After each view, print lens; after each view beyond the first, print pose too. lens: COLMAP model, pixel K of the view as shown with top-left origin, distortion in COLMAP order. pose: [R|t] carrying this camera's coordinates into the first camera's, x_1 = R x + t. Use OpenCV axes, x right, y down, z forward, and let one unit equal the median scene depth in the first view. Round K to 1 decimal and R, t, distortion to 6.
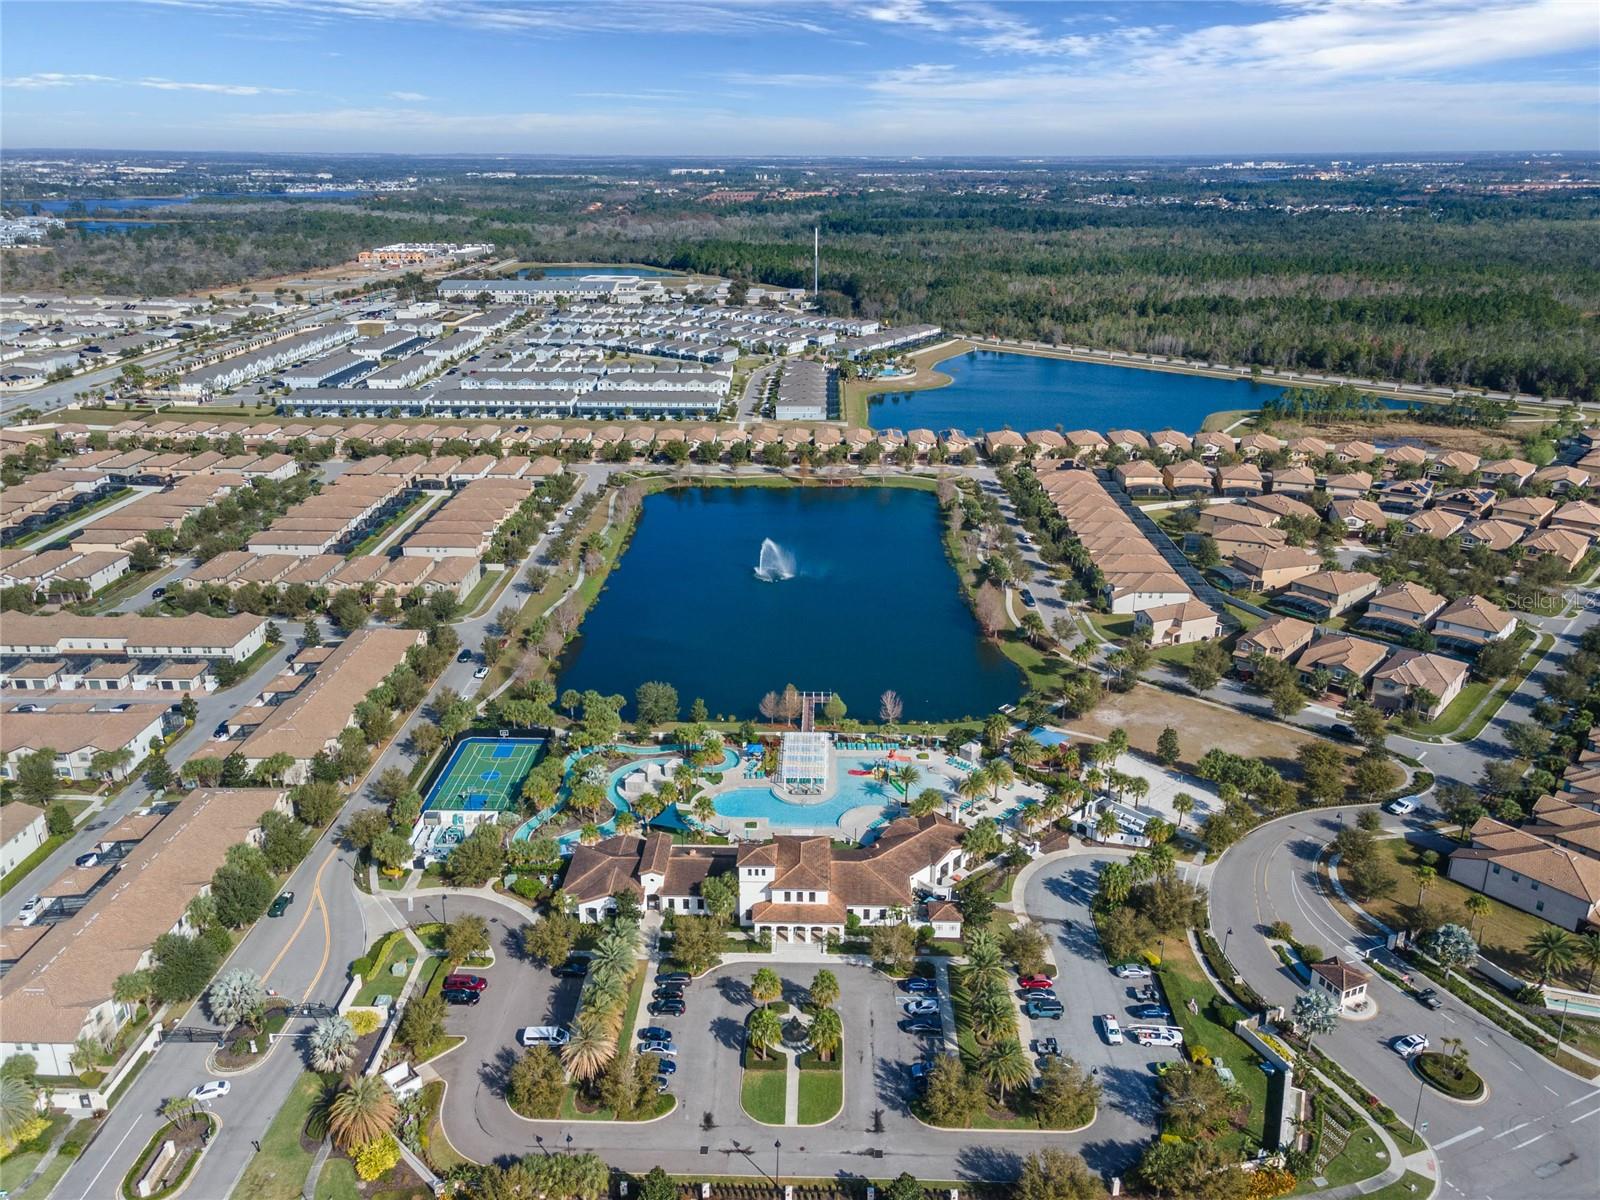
lens RADIAL K [[1194.0, 0, 794.0], [0, 1194.0, 597.8], [0, 0, 1]] dist [0.037799, 0.008184]
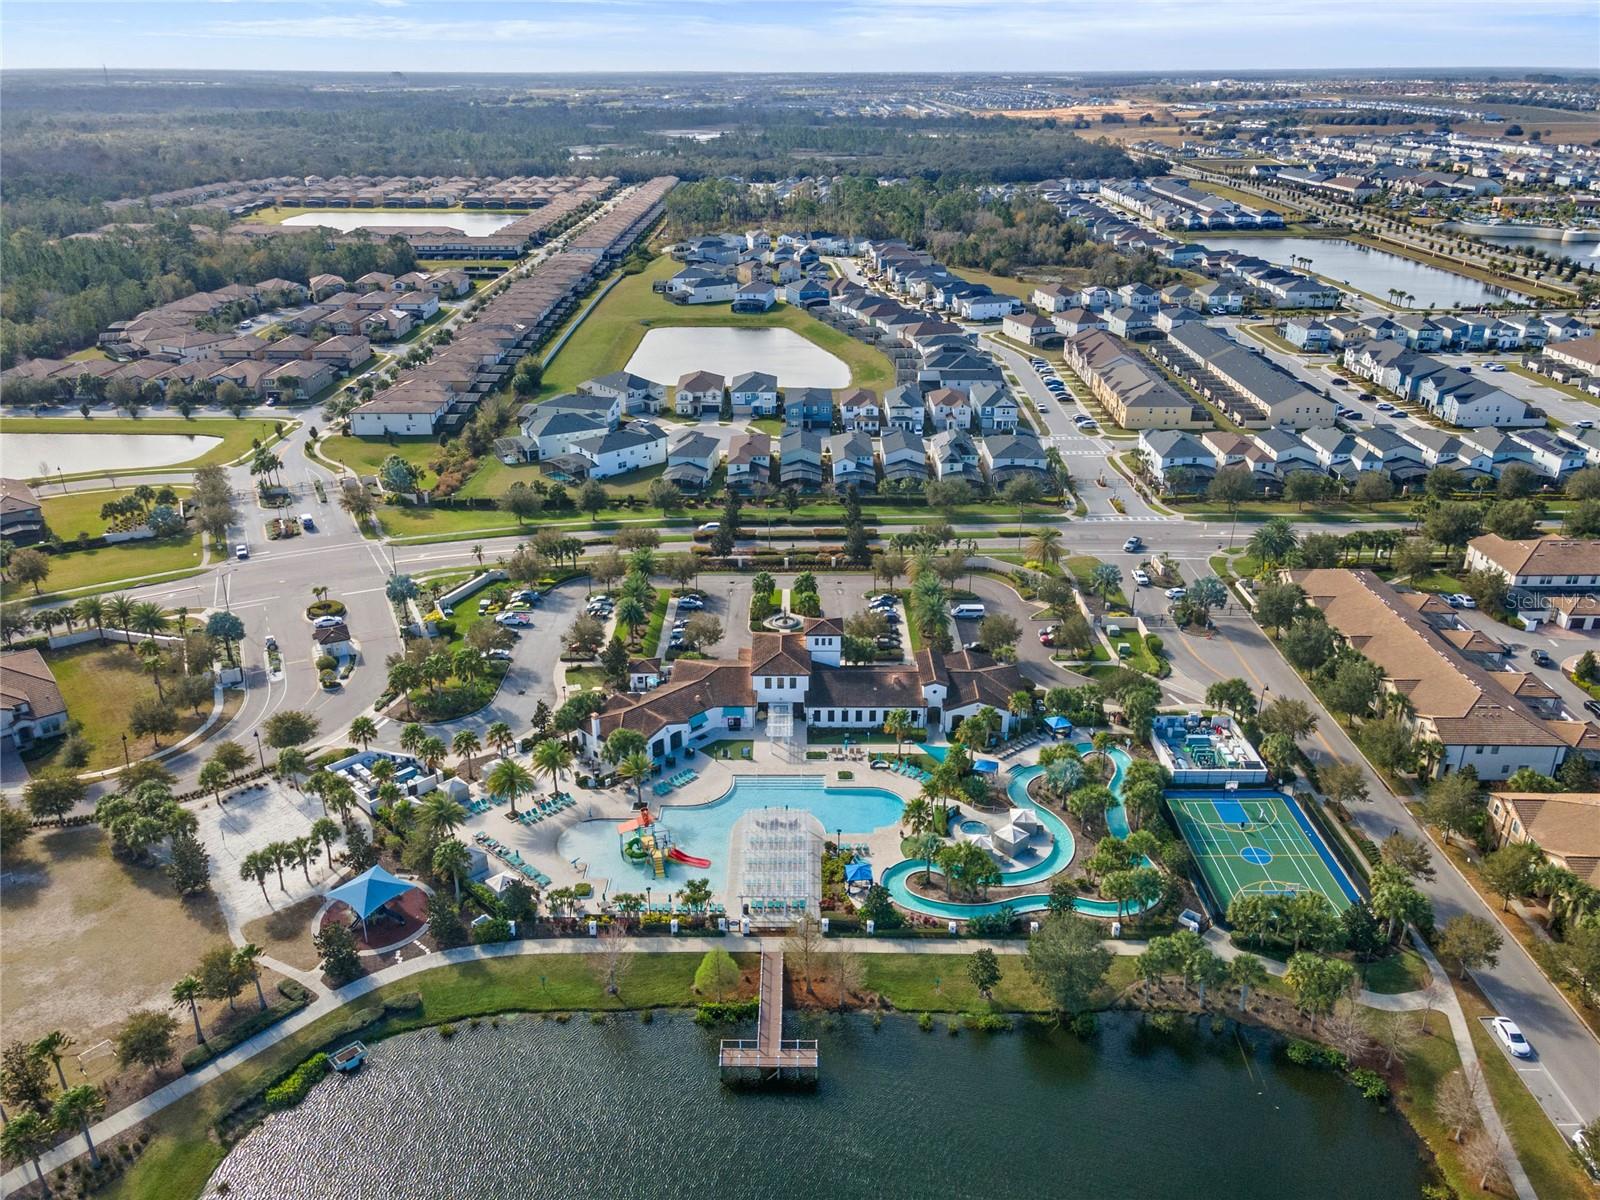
lens RADIAL K [[1238.1, 0, 793.1], [0, 1238.1, 595.1], [0, 0, 1]] dist [0.038050, 0.001126]
pose [[-0.999807, 0.005159, -0.018933, 0.011612], [-0.009334, 0.723649, 0.690105, -0.397374], [0.017261, 0.690149, -0.723461, 1.297835]]
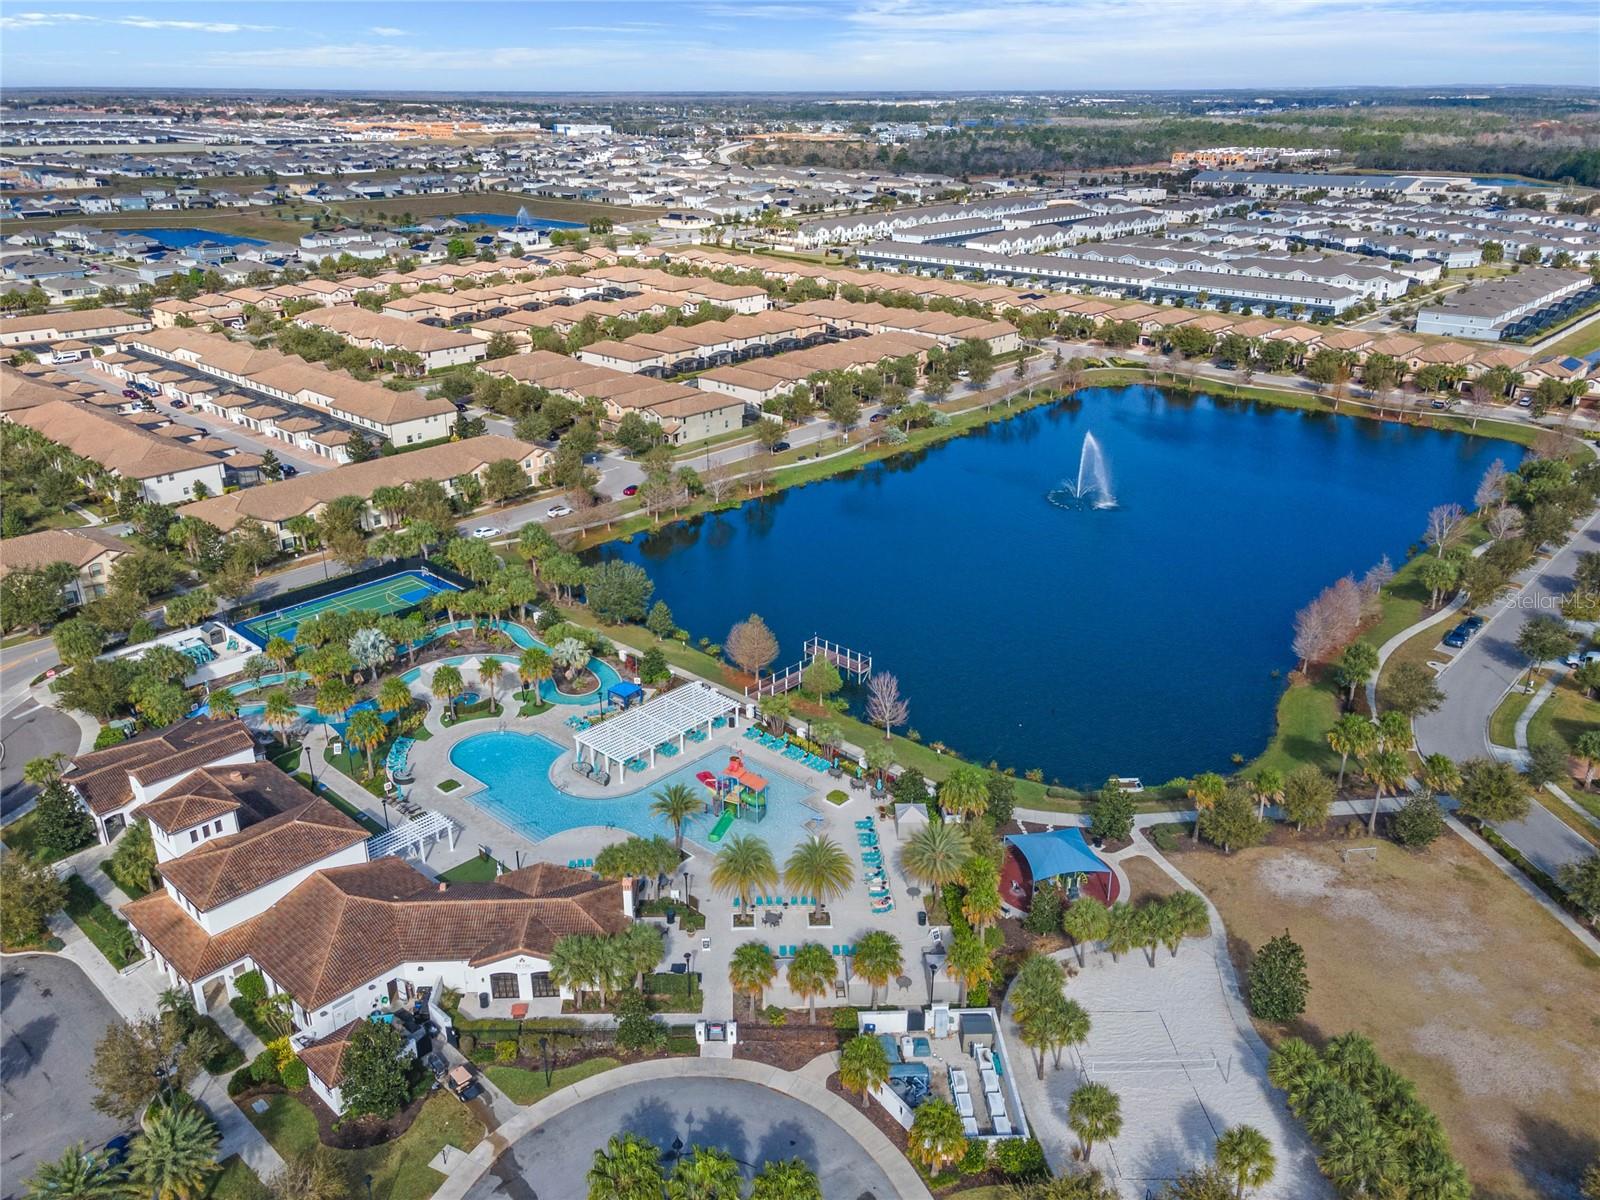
lens RADIAL K [[1217.9, 0, 800.0], [0, 1217.9, 600.0], [0, 0, 1]] dist [0.033952, 0.005071]
pose [[0.754093, 0.253480, -0.605881, 0.386956], [-0.229082, 0.966098, 0.119063, -0.013532], [0.615521, 0.049012, 0.786595, 0.529393]]
